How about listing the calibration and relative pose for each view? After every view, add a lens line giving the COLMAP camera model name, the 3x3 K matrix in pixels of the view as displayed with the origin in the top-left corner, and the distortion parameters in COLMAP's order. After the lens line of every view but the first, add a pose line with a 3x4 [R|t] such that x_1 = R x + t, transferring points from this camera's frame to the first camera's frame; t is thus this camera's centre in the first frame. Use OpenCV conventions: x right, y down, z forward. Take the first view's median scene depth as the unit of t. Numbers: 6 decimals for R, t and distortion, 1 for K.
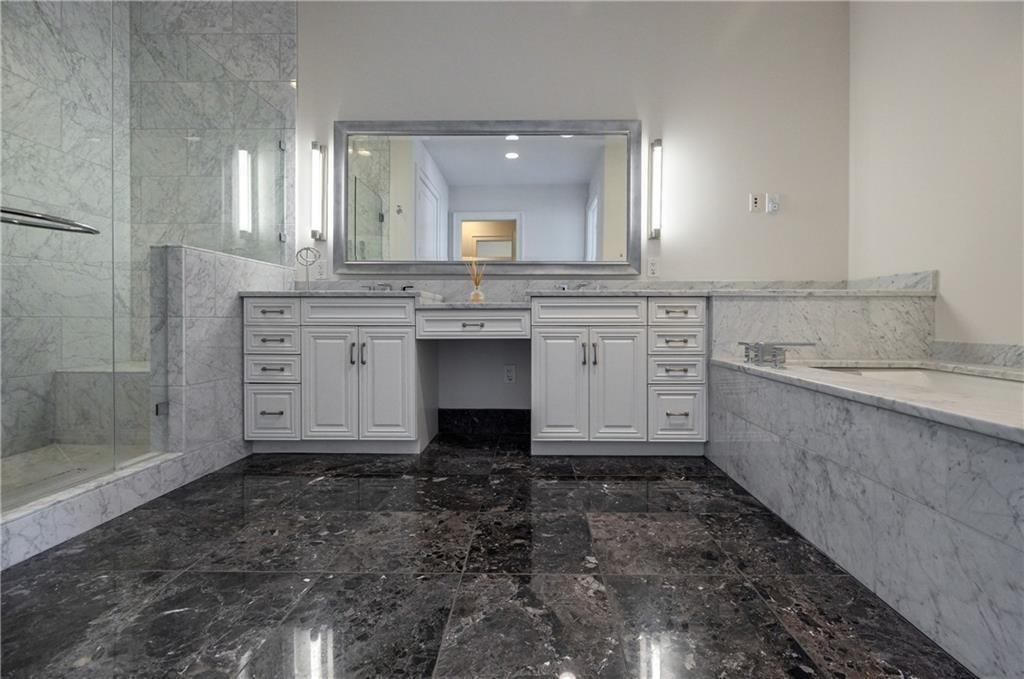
lens RADIAL K [[435.3, 0, 518.1], [0, 435.3, 333.9], [0, 0, 1]] dist [0.000953, -0.000025]
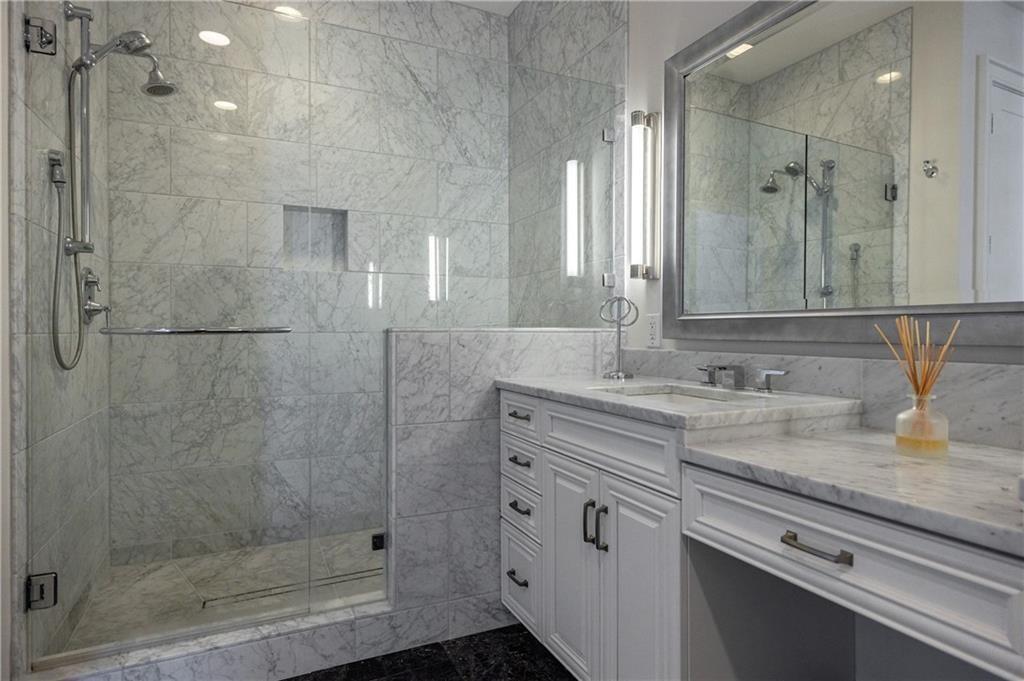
lens RADIAL K [[563.5, 0, 512.0], [0, 563.5, 340.5], [0, 0, 1]] dist [0.000937, -0.000179]
pose [[0.462936, 0.006339, -0.886369, 0.140046], [-0.029547, 0.999529, -0.008284, -0.149427], [0.885899, 0.030025, 0.462905, 0.605671]]
